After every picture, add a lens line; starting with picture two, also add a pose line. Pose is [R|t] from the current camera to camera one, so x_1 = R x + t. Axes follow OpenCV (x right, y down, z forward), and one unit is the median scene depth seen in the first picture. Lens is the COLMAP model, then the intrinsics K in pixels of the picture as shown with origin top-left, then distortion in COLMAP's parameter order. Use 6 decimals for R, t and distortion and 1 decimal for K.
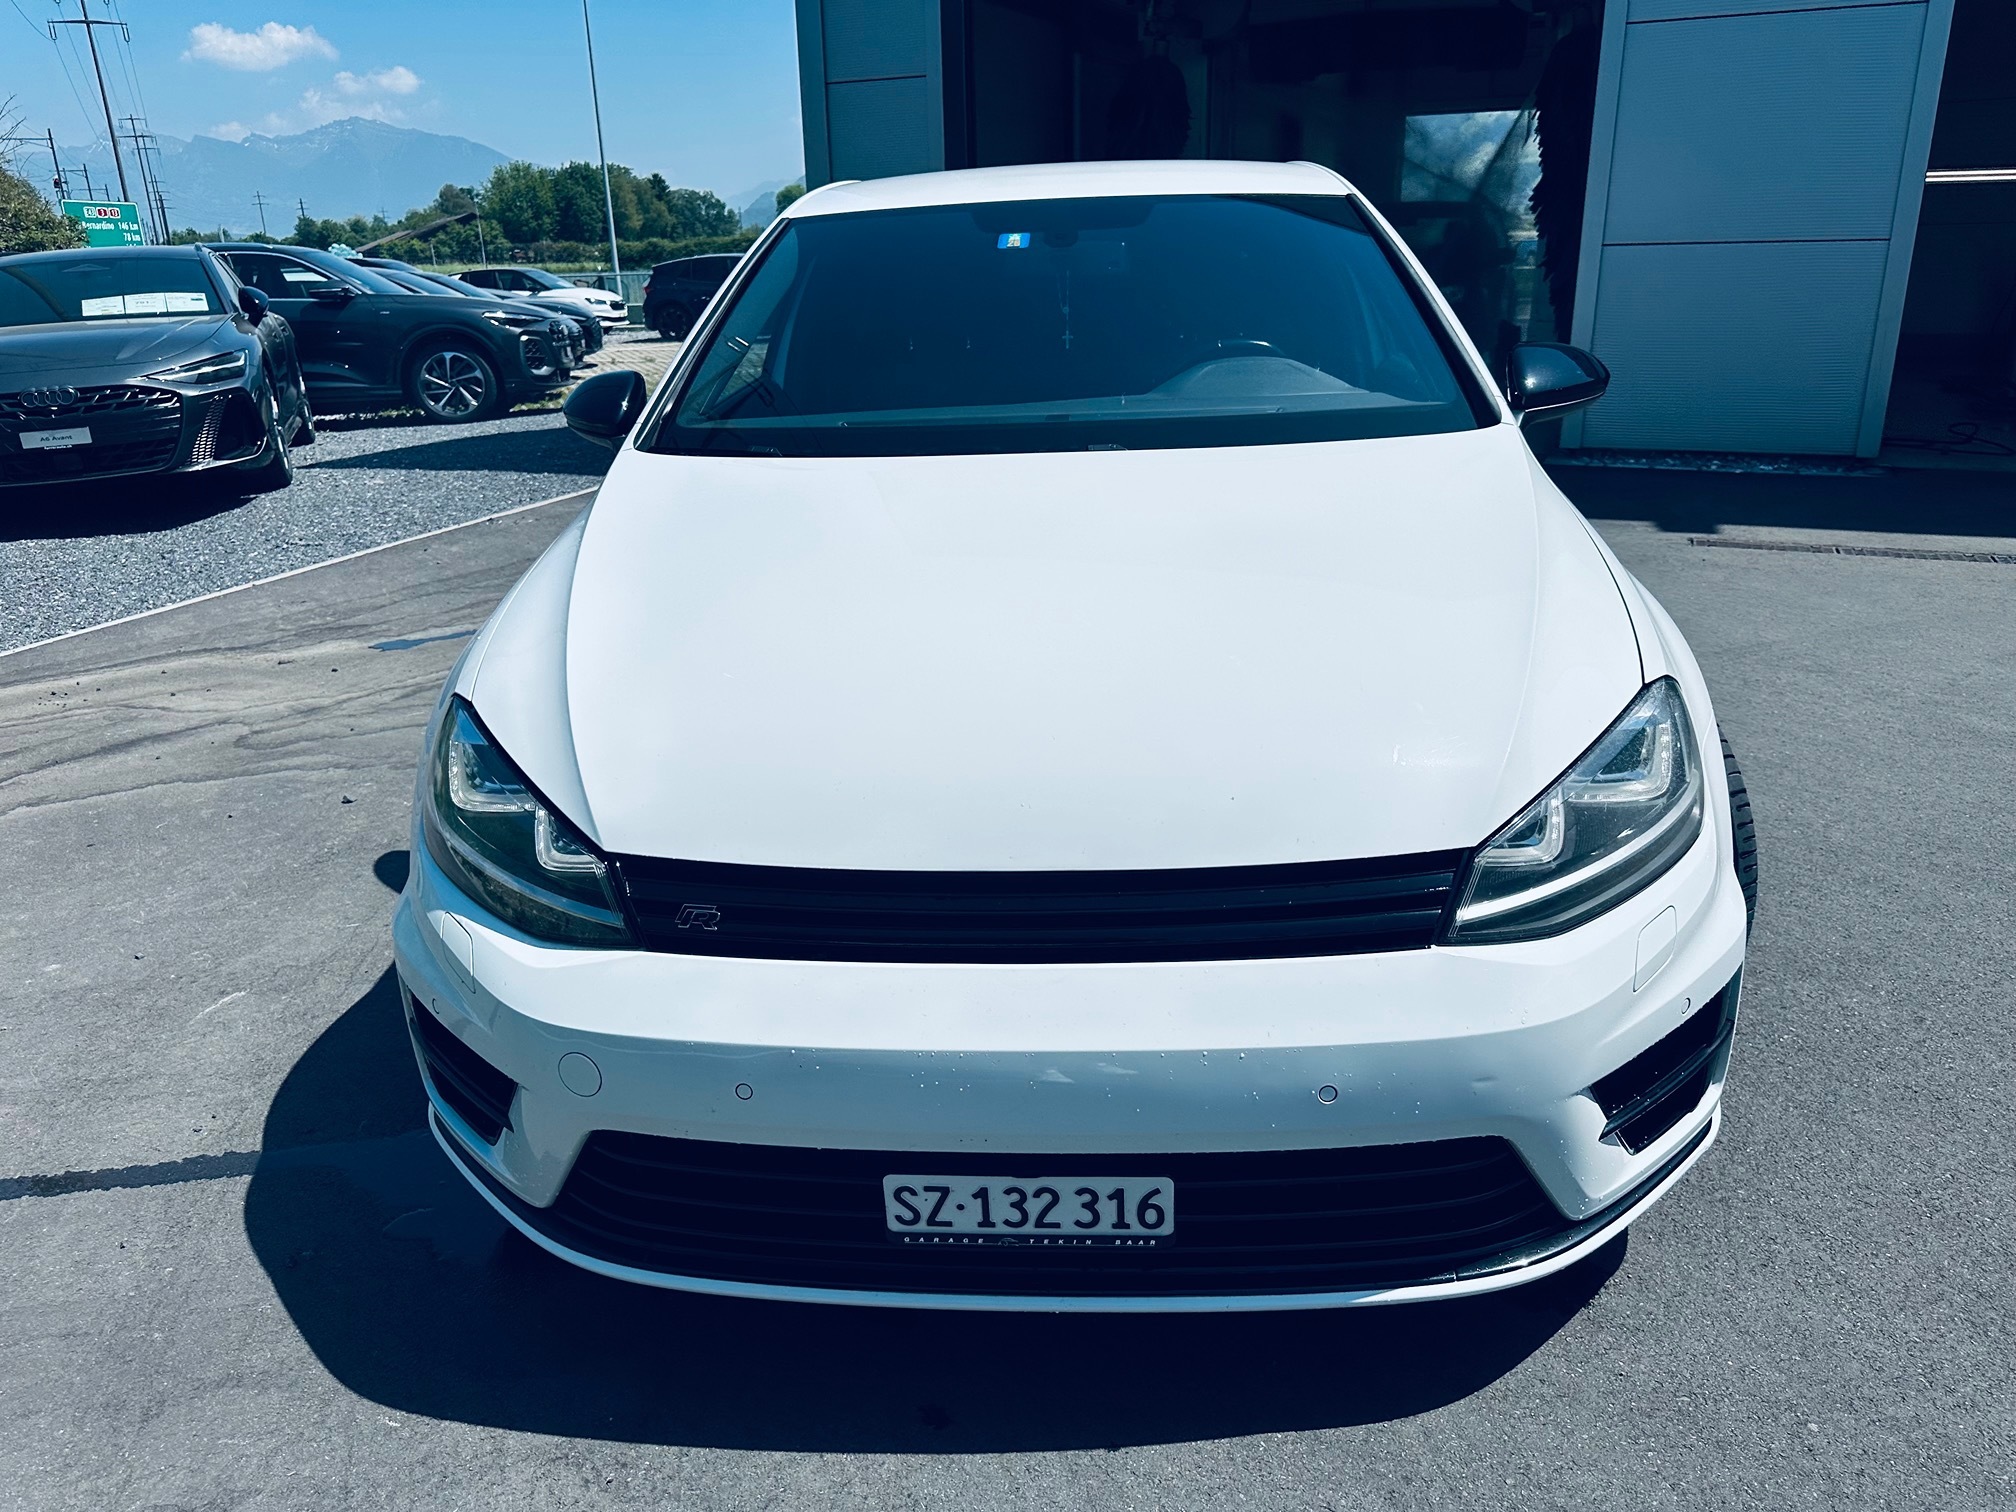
lens RADIAL K [[1458.3, 0, 1021.3], [0, 1458.3, 719.9], [0, 0, 1]] dist [0.011170, -0.001832]
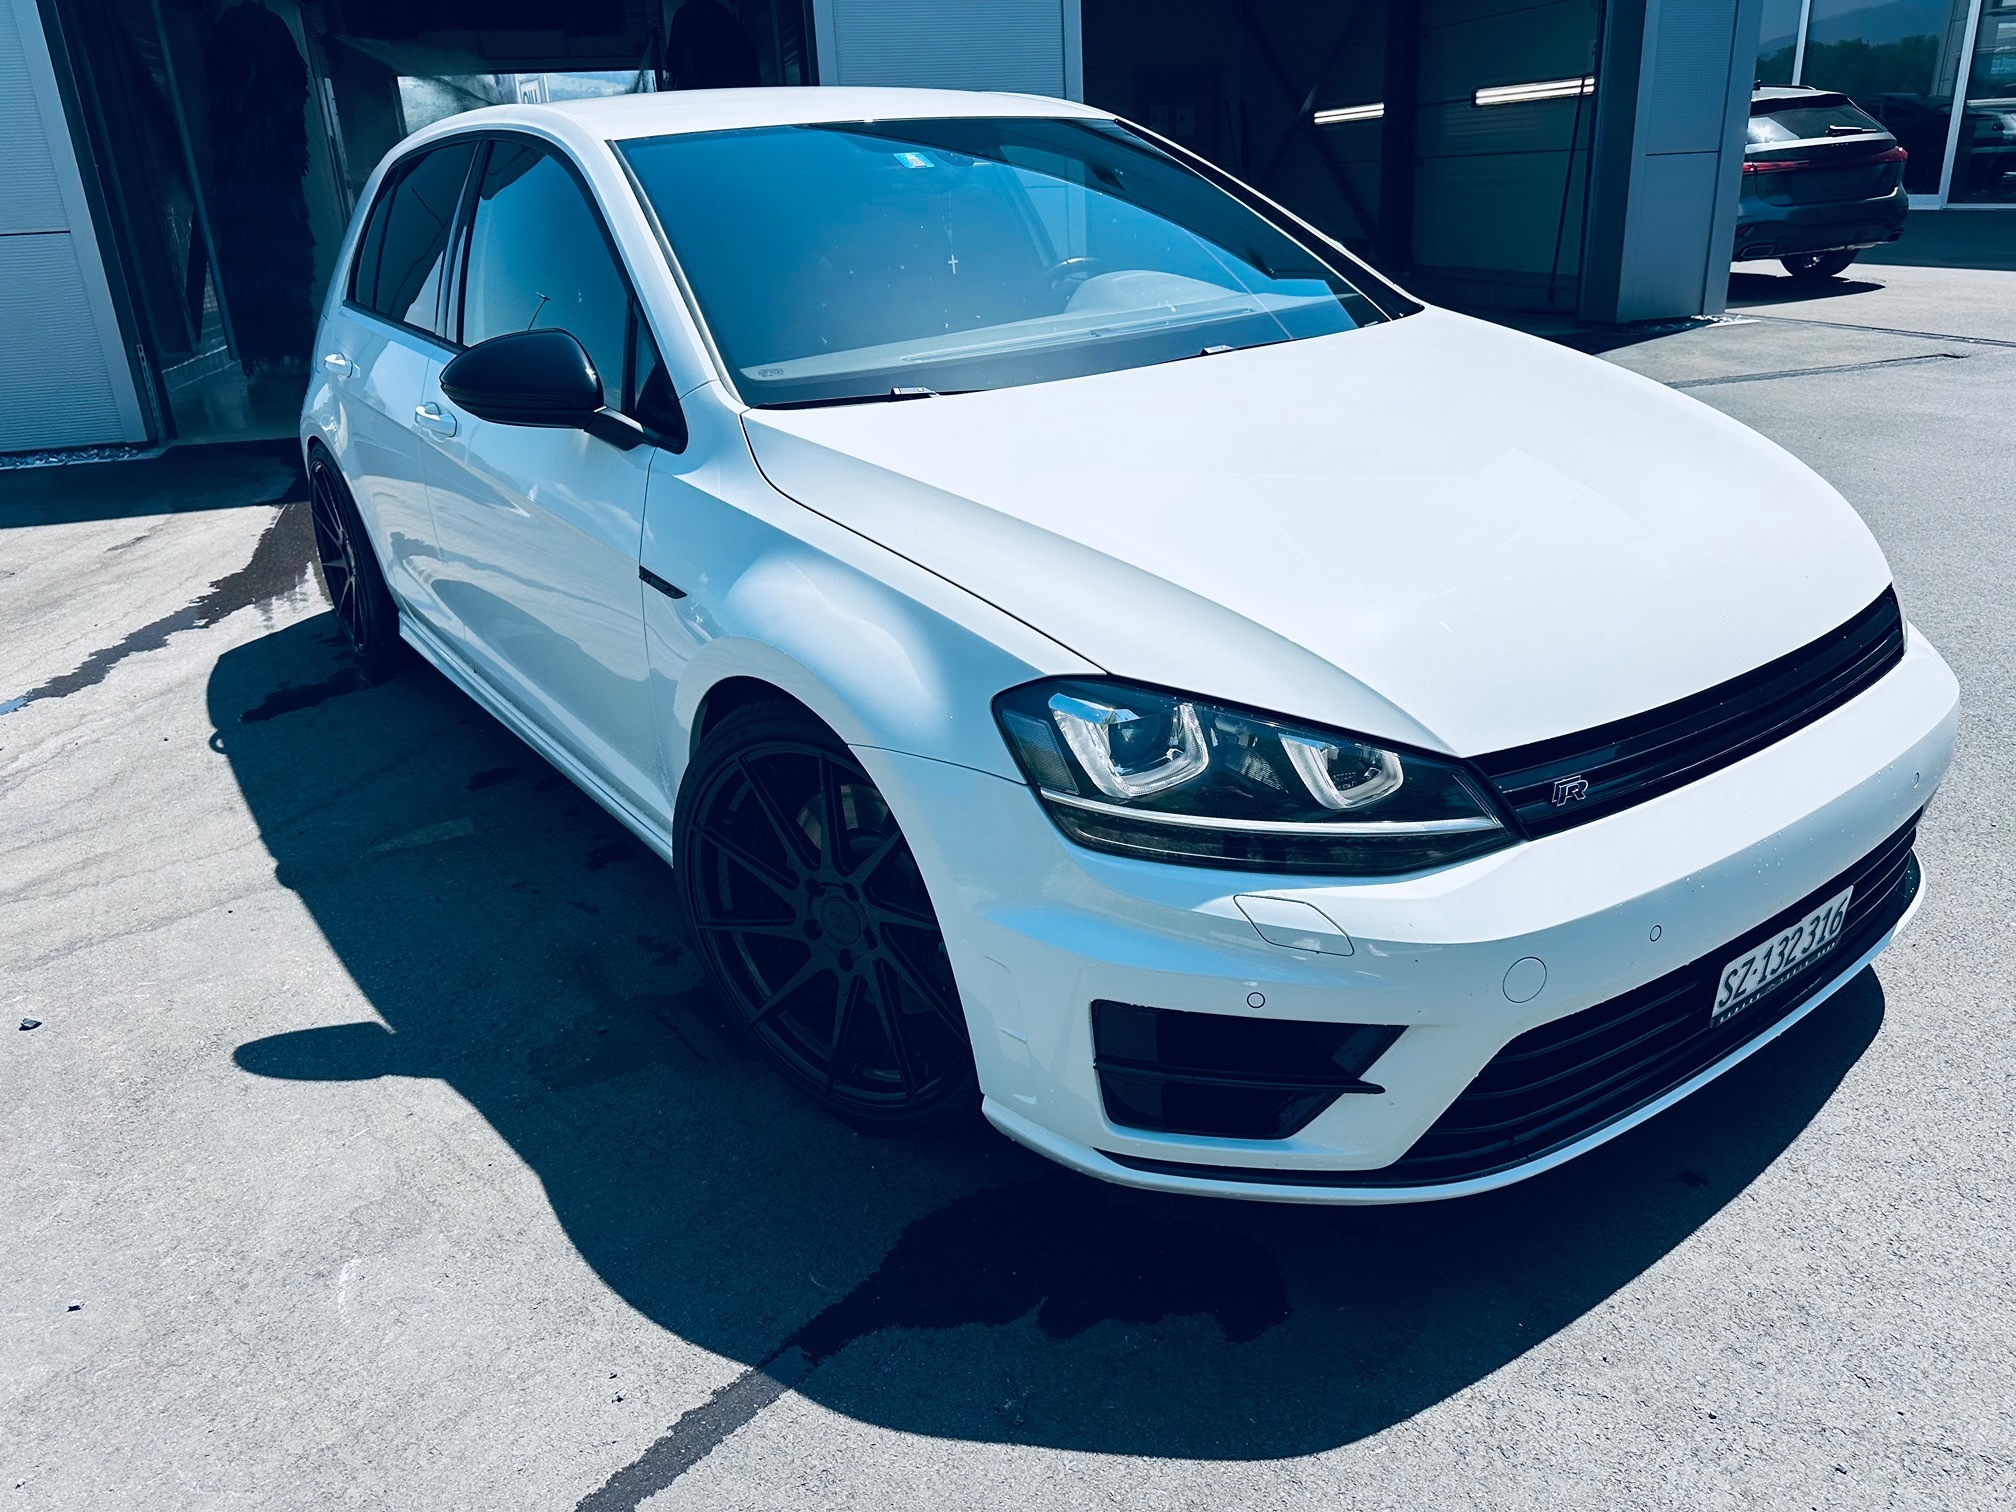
lens RADIAL K [[1458.3, 0, 1021.3], [0, 1458.3, 719.9], [0, 0, 1]] dist [0.011170, -0.001832]
pose [[0.774783, -0.244301, 0.583119, -0.442176], [0.231016, 0.967943, 0.098577, -0.040659], [-0.588509, 0.058334, 0.806384, 0.164403]]
